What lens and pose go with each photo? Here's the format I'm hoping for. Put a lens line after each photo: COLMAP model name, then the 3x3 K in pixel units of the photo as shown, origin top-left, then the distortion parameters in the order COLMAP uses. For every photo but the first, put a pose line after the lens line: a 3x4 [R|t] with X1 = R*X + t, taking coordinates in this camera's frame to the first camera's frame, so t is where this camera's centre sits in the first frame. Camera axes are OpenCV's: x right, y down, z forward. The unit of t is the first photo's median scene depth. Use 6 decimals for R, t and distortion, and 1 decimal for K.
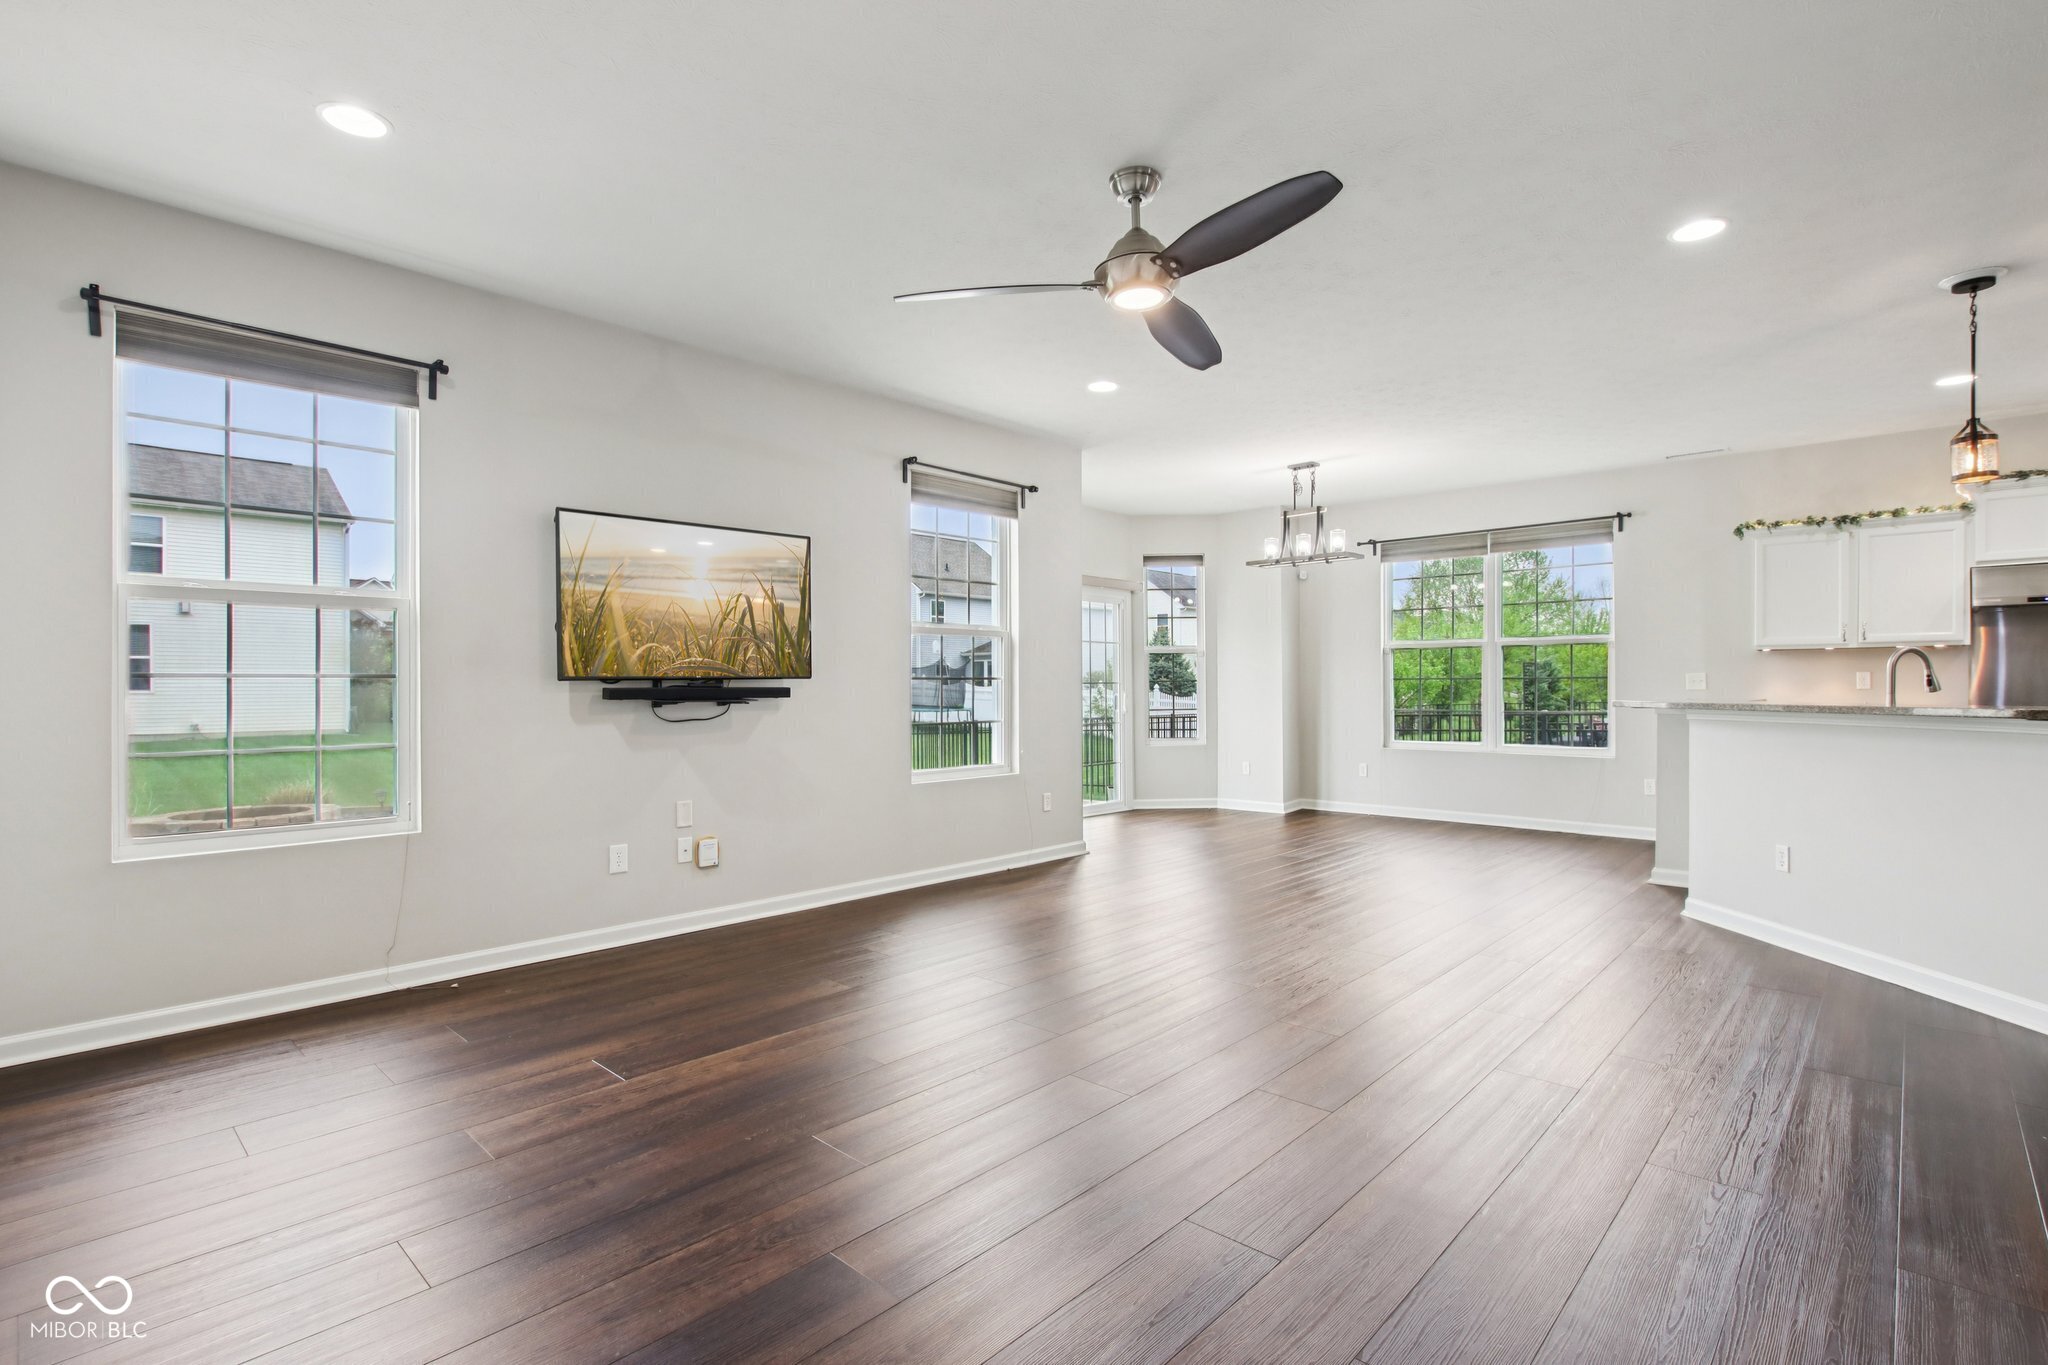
lens RADIAL K [[958.9, 0, 1024.0], [0, 958.9, 682.5], [0, 0, 1]] dist [-0.022364, 0.001782]
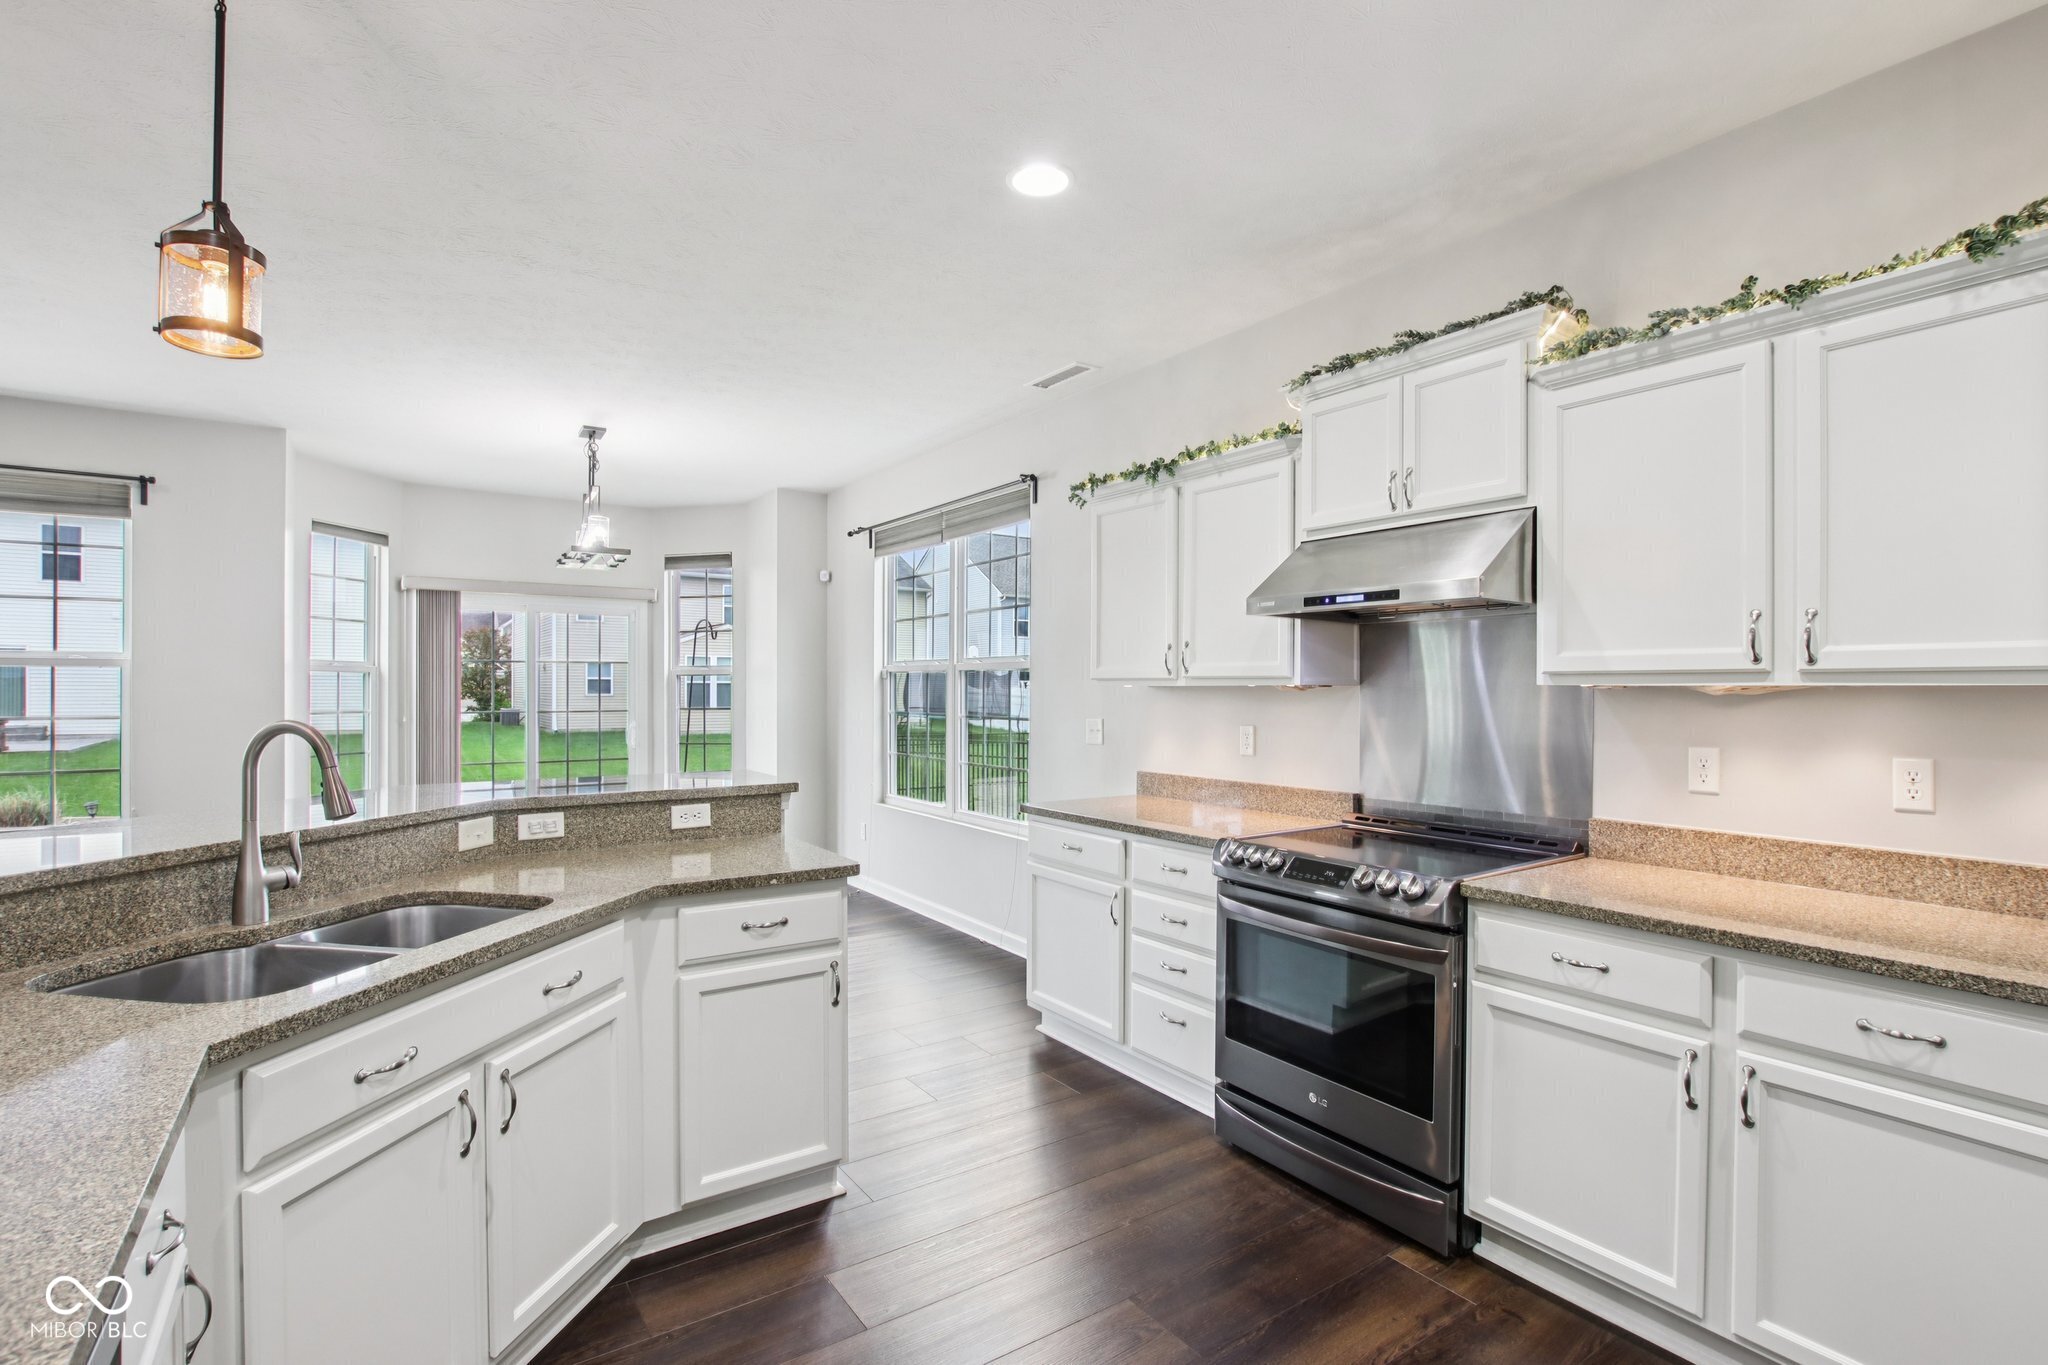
lens RADIAL K [[958.9, 0, 1024.0], [0, 958.9, 682.5], [0, 0, 1]] dist [-0.022364, 0.001782]
pose [[0.976460, 0.005924, -0.215618, 0.935546], [-0.006284, 0.999980, -0.000983, -0.039058], [0.215608, 0.002315, 0.976477, 0.413239]]
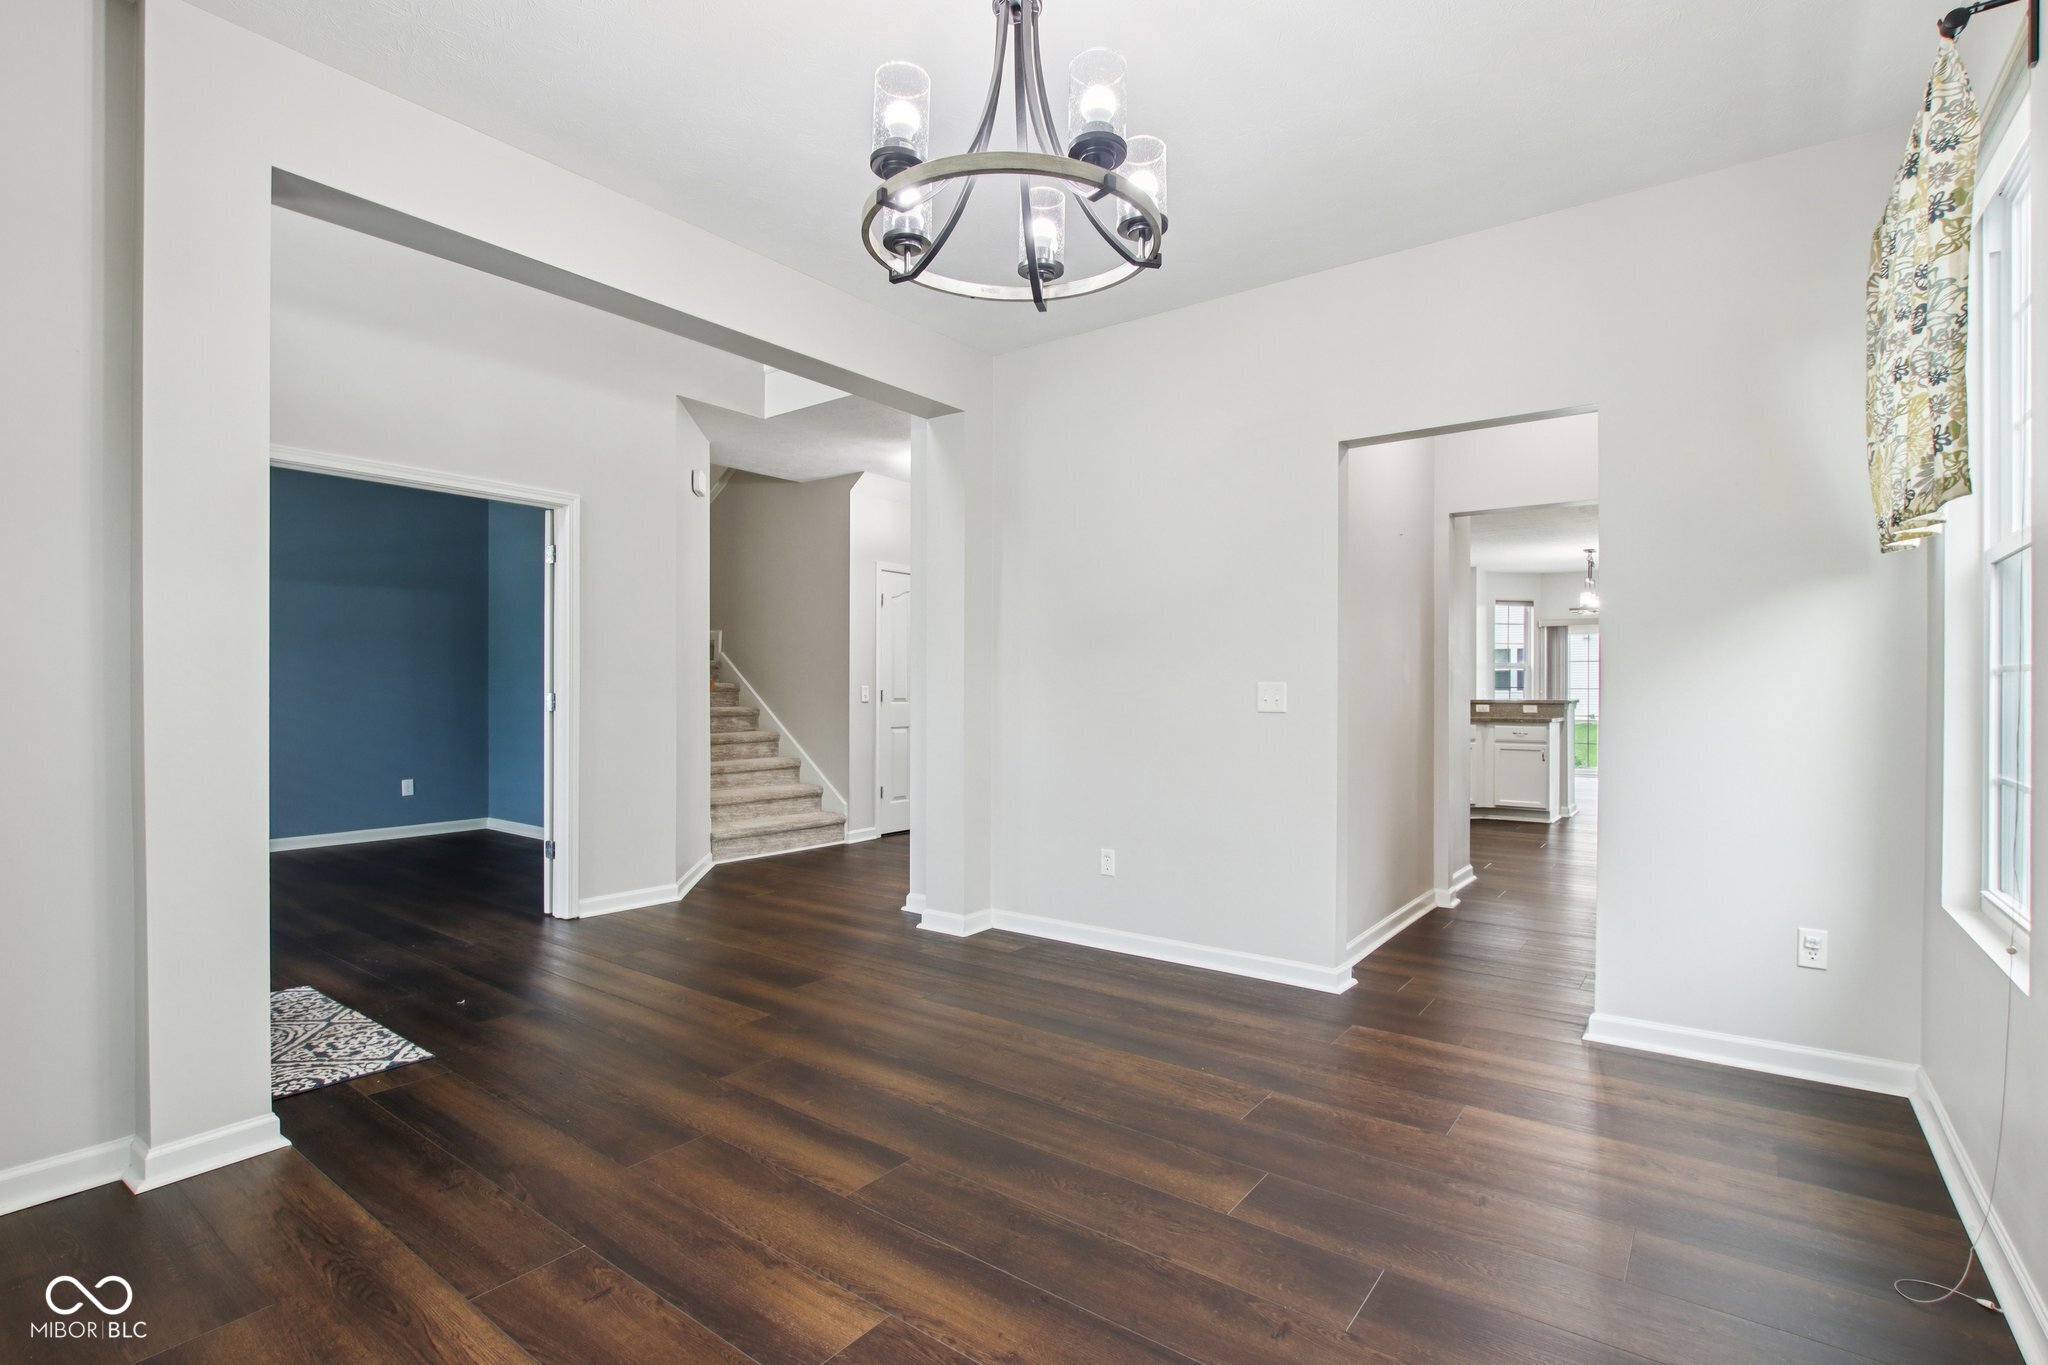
lens RADIAL K [[958.9, 0, 1024.0], [0, 958.9, 682.5], [0, 0, 1]] dist [-0.022364, 0.001782]
pose [[0.103464, -0.004969, -0.994621, 2.076963], [0.002288, 0.999986, -0.004757, -0.006565], [0.994631, -0.001784, 0.103474, -0.095155]]
